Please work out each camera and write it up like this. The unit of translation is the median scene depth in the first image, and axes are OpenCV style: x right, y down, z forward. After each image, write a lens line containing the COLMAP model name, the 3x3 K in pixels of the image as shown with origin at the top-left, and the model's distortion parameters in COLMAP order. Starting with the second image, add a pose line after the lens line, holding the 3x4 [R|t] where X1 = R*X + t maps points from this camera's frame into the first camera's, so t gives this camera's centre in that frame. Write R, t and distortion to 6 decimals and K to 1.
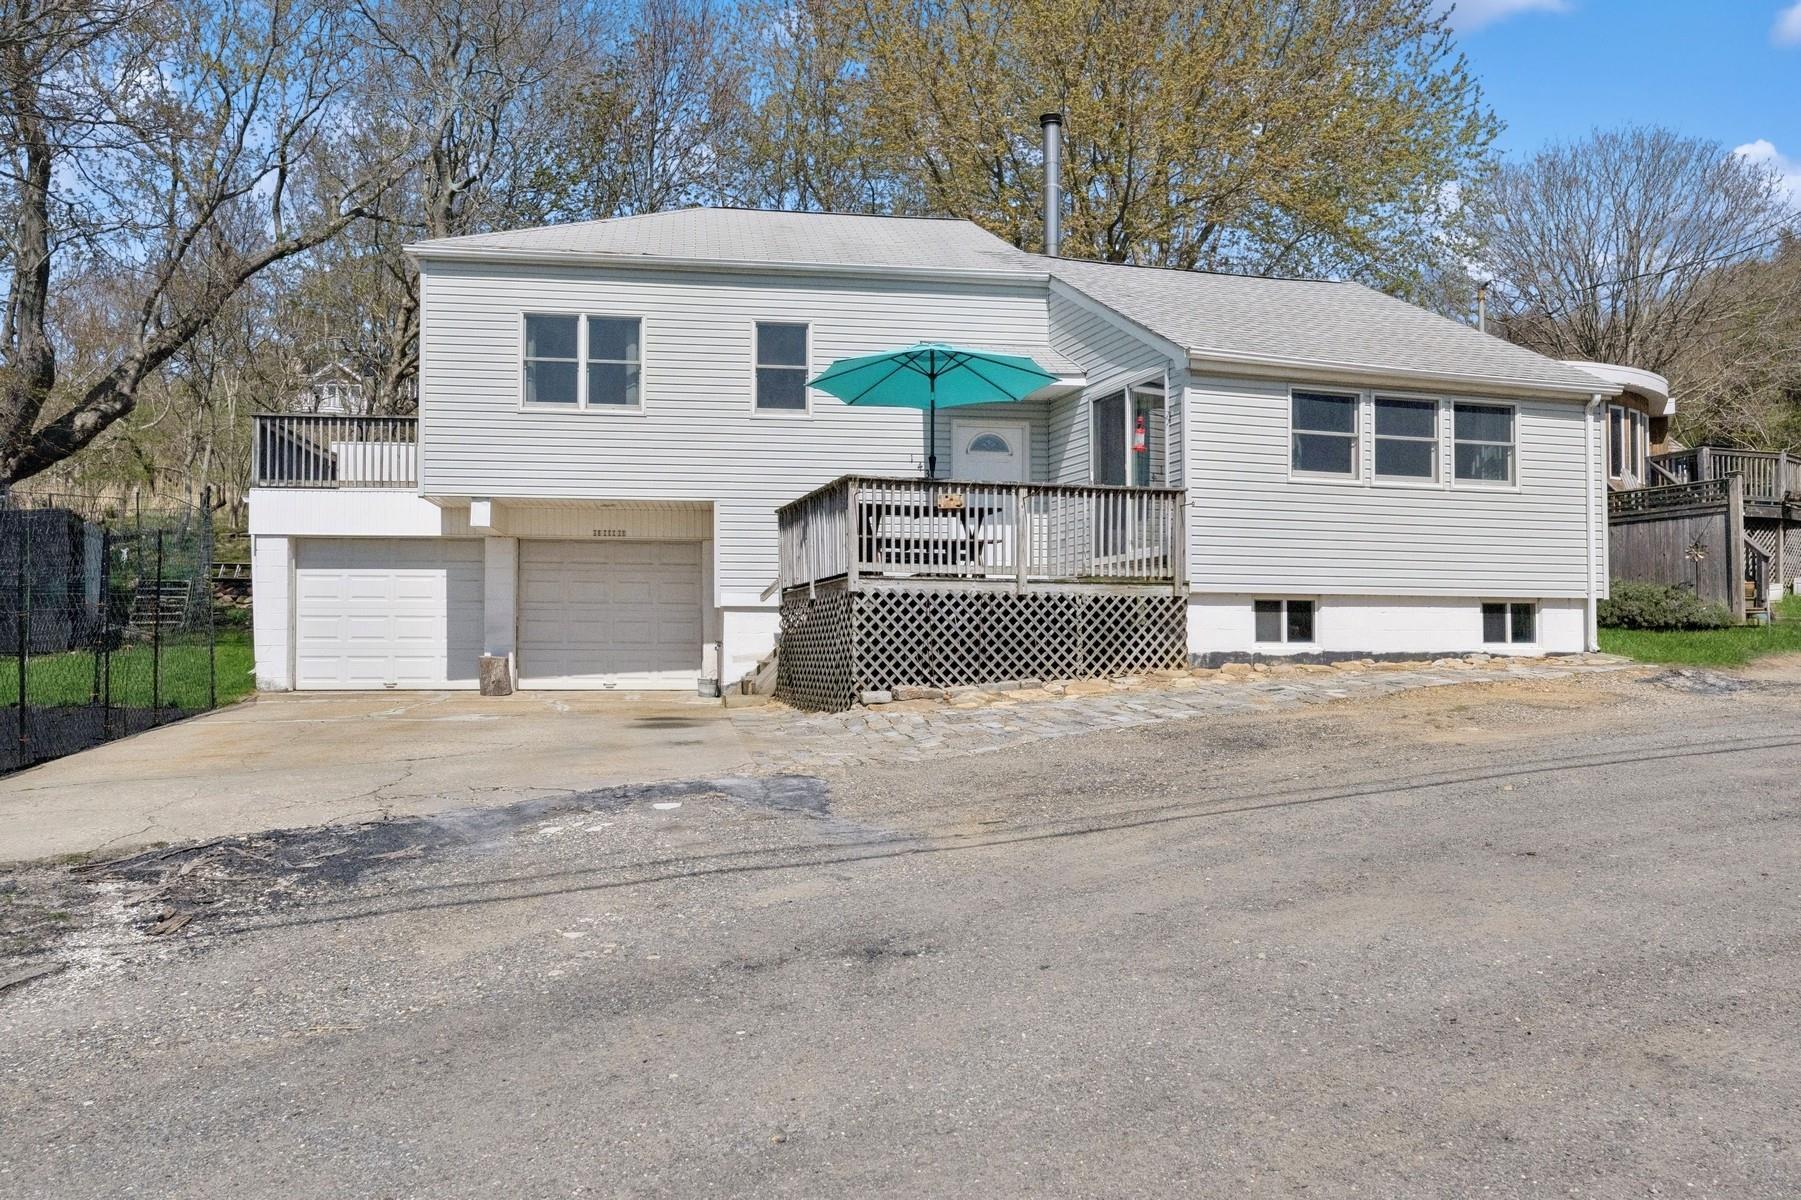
lens RADIAL K [[1301.2, 0, 900.5], [0, 1301.2, 606.0], [0, 0, 1]] dist [-0.015000, -0.002099]
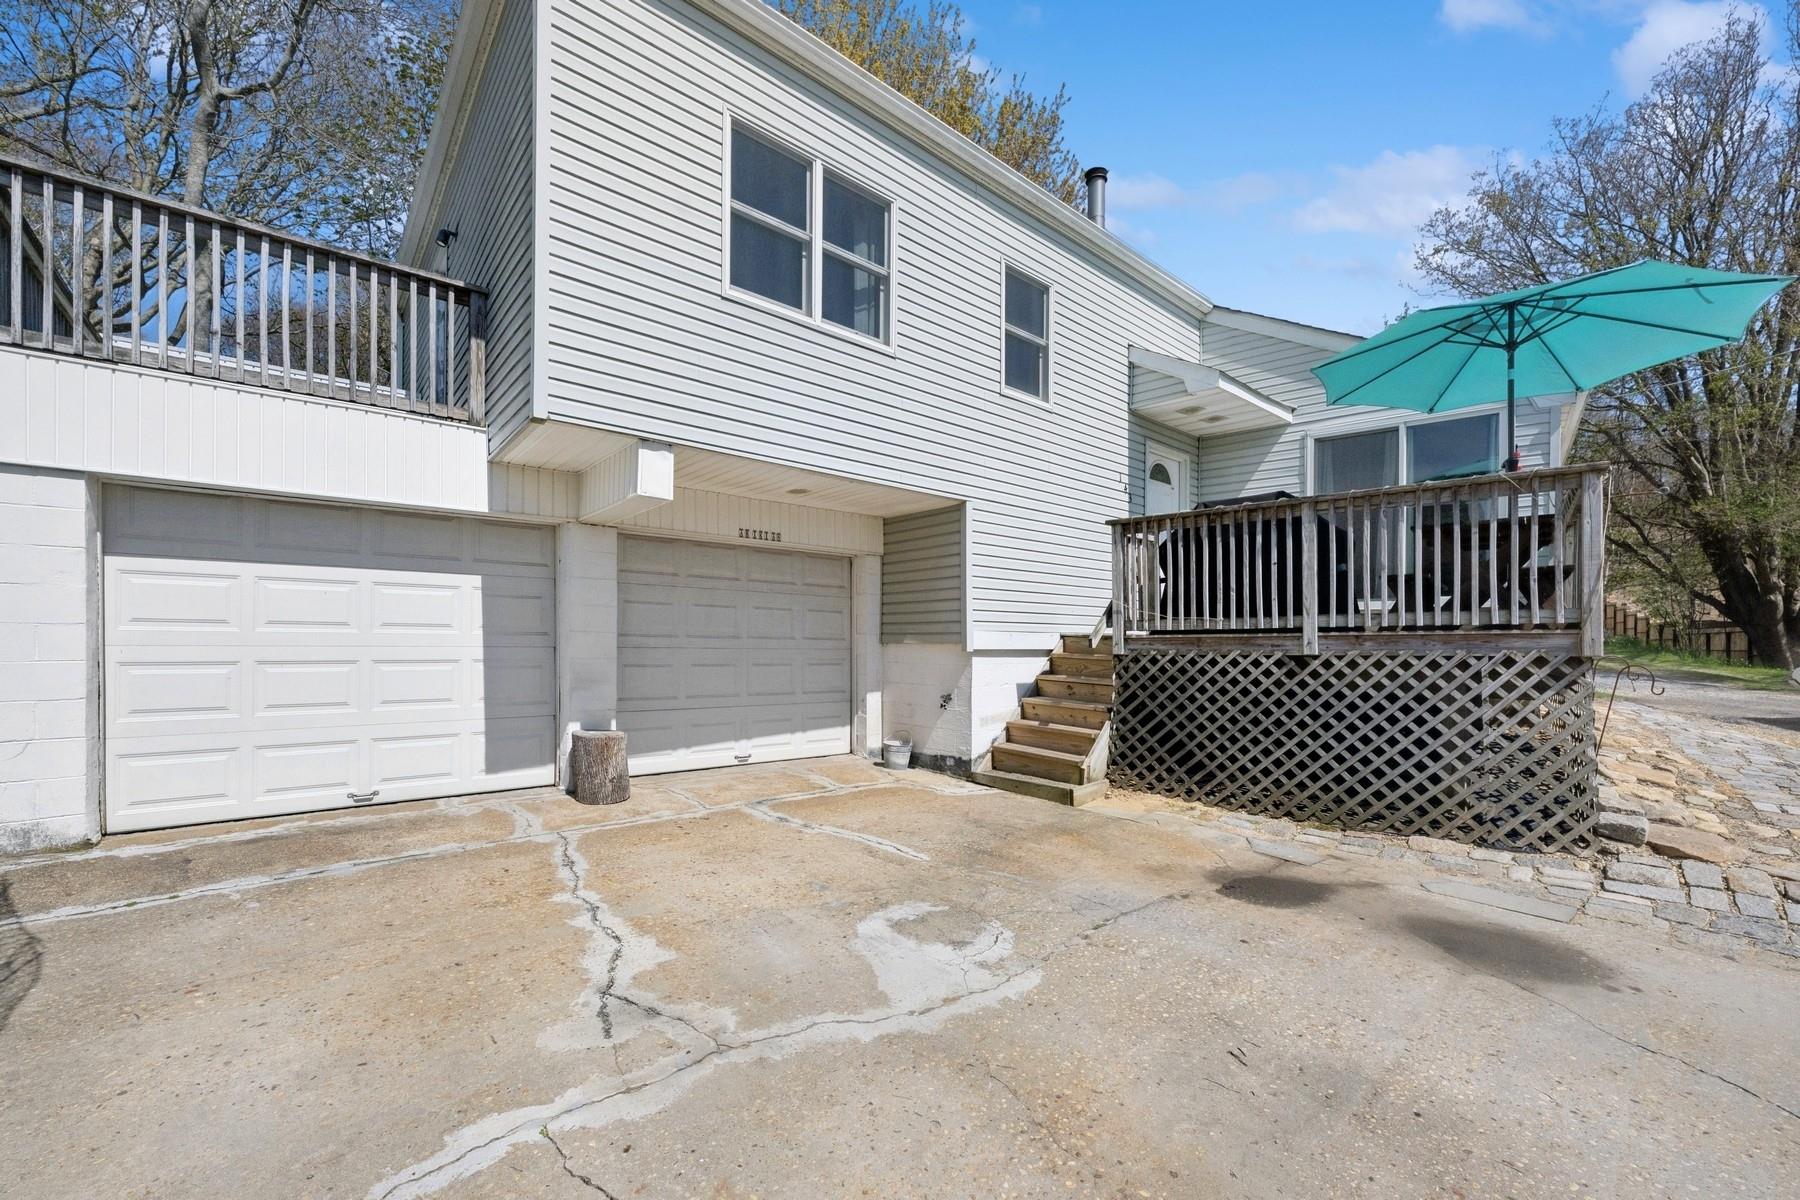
lens RADIAL K [[729.3, 0, 916.6], [0, 729.3, 643.3], [0, 0, 1]] dist [-0.000240, 0.000417]
pose [[0.854279, 0.006457, 0.519775, -0.366631], [-0.027479, 0.999086, 0.032751, -0.015294], [-0.519088, -0.042261, 0.853675, 0.659868]]
